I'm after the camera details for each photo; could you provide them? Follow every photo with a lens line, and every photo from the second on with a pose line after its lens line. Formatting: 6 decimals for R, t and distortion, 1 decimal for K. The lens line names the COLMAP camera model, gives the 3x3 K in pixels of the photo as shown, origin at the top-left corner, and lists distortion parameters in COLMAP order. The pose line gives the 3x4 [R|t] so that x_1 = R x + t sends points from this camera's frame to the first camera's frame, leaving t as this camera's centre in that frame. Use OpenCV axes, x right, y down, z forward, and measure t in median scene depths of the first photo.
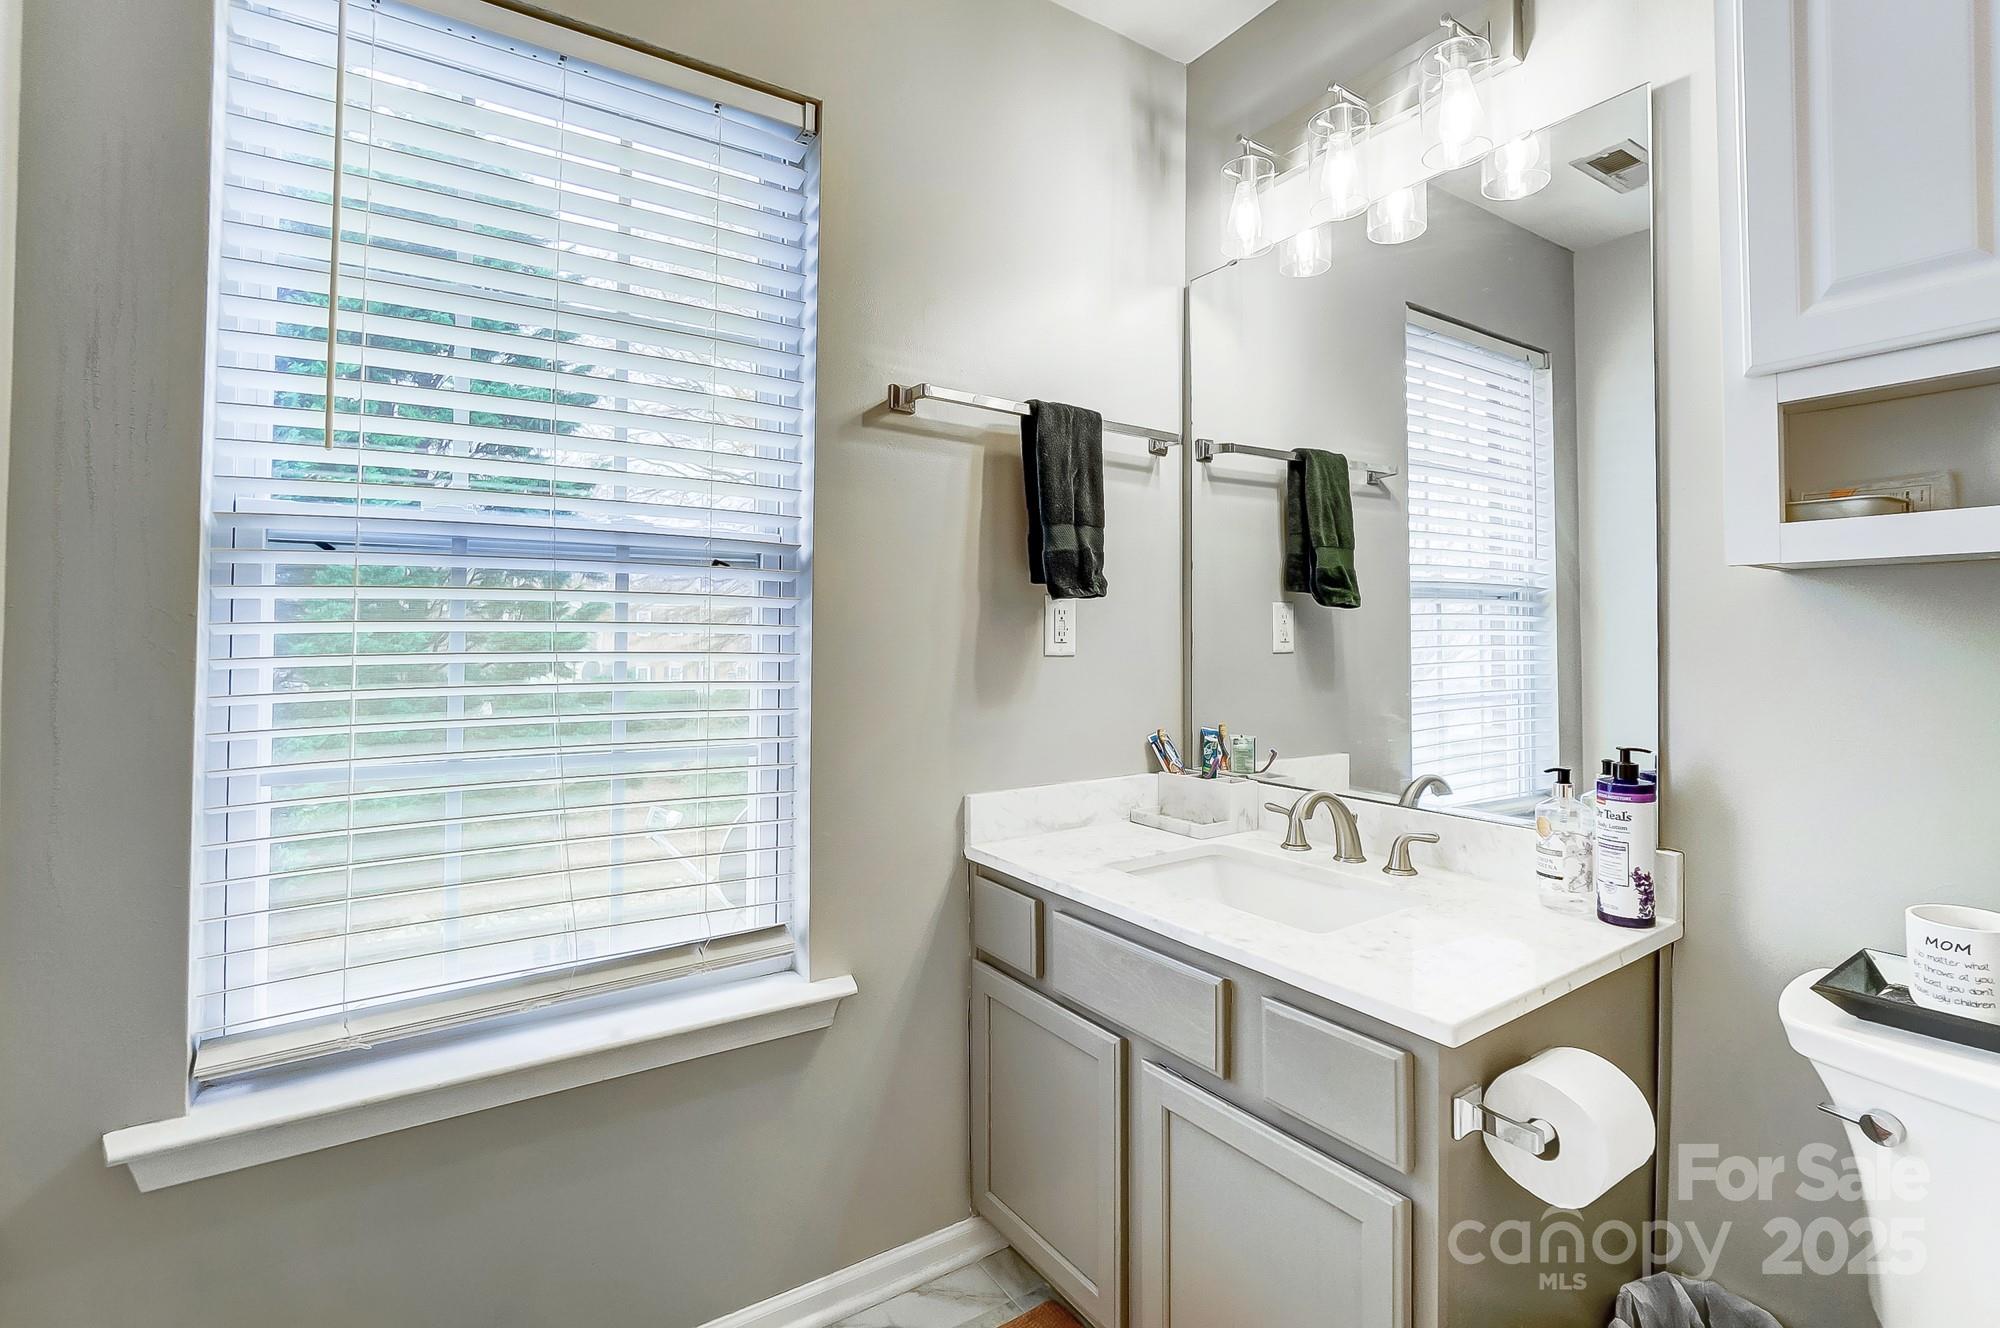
lens RADIAL K [[918.3, 0, 1001.6], [0, 918.3, 624.8], [0, 0, 1]] dist [-0.013416, 0.000501]
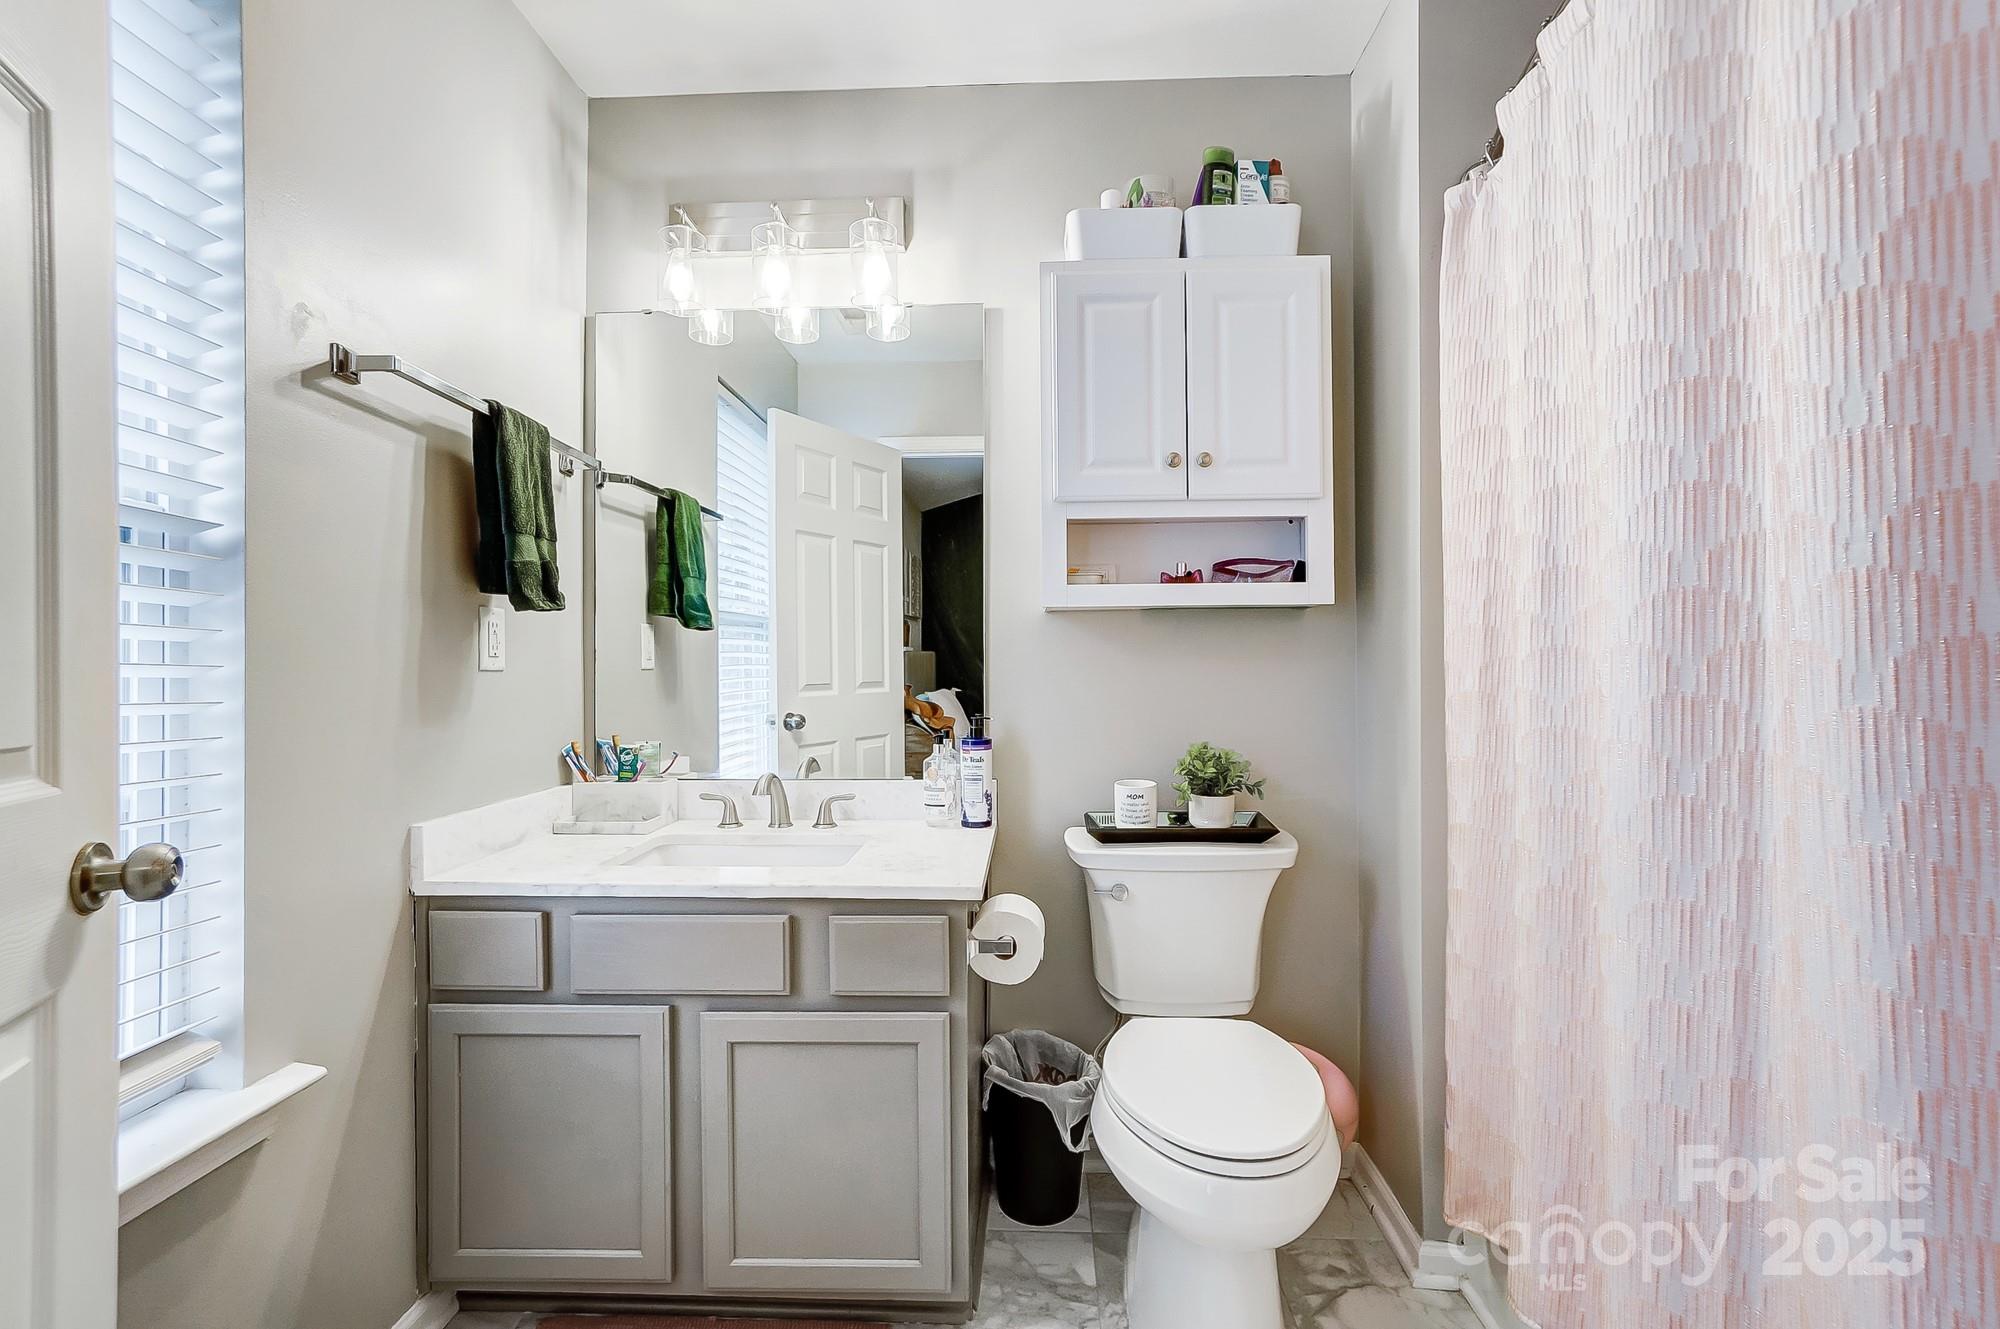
lens RADIAL K [[853.3, 0, 1000.0], [0, 853.3, 664.5], [0, 0, 1]] dist [0.023714, 0.000200]
pose [[0.609034, -0.006012, 0.793121, -0.362669], [-0.002480, 0.999952, 0.009485, 0.019819], [-0.793140, -0.007744, 0.608990, 0.036615]]
